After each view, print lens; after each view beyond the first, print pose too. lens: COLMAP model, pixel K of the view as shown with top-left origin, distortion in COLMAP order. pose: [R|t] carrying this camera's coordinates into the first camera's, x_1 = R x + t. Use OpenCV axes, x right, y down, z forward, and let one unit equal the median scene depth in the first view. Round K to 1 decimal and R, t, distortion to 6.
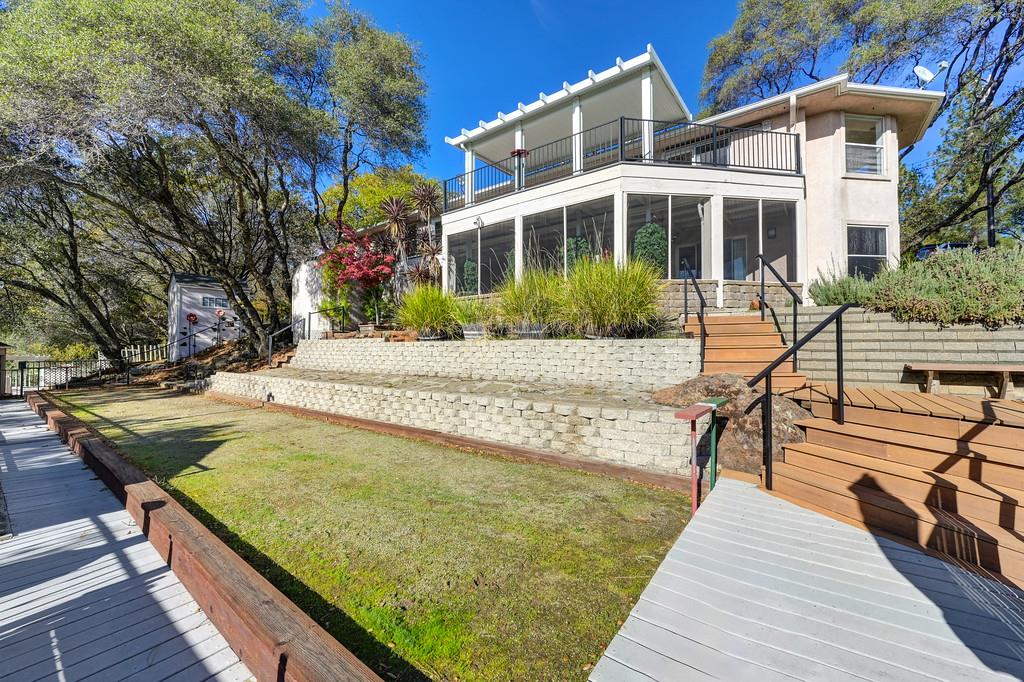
lens RADIAL K [[401.3, 0, 507.8], [0, 401.3, 338.4], [0, 0, 1]] dist [-0.010486, 0.000188]
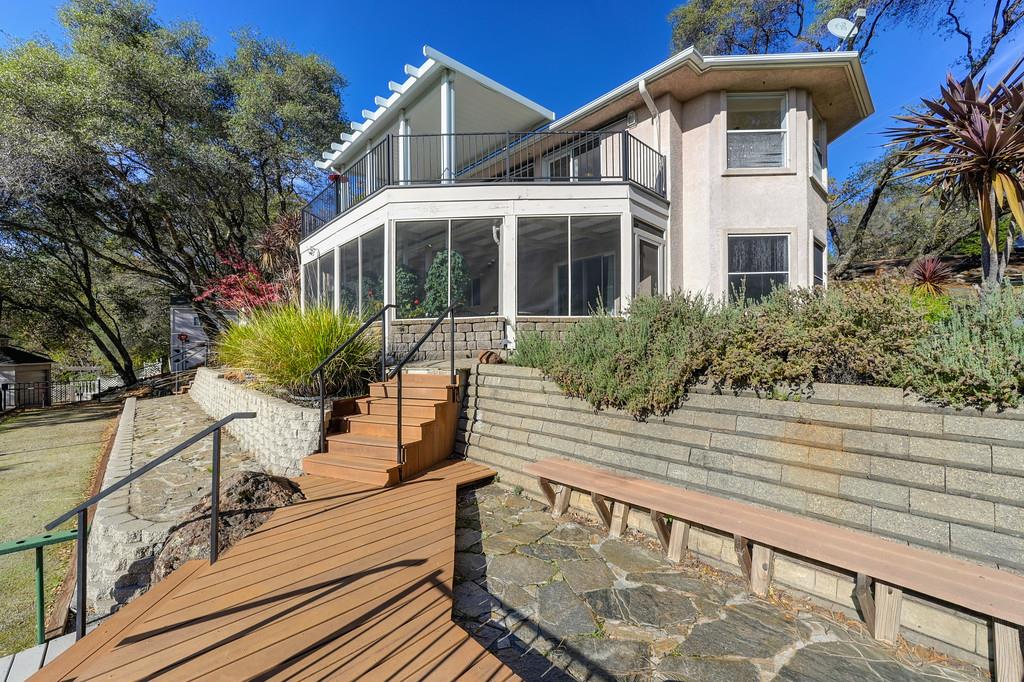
lens RADIAL K [[401.3, 0, 513.3], [0, 401.3, 343.1], [0, 0, 1]] dist [-0.010486, 0.000188]
pose [[0.985338, -0.005104, -0.170539, 0.563222], [0.008246, 0.999809, 0.017724, -0.087189], [0.170416, -0.018870, 0.985192, 0.135797]]
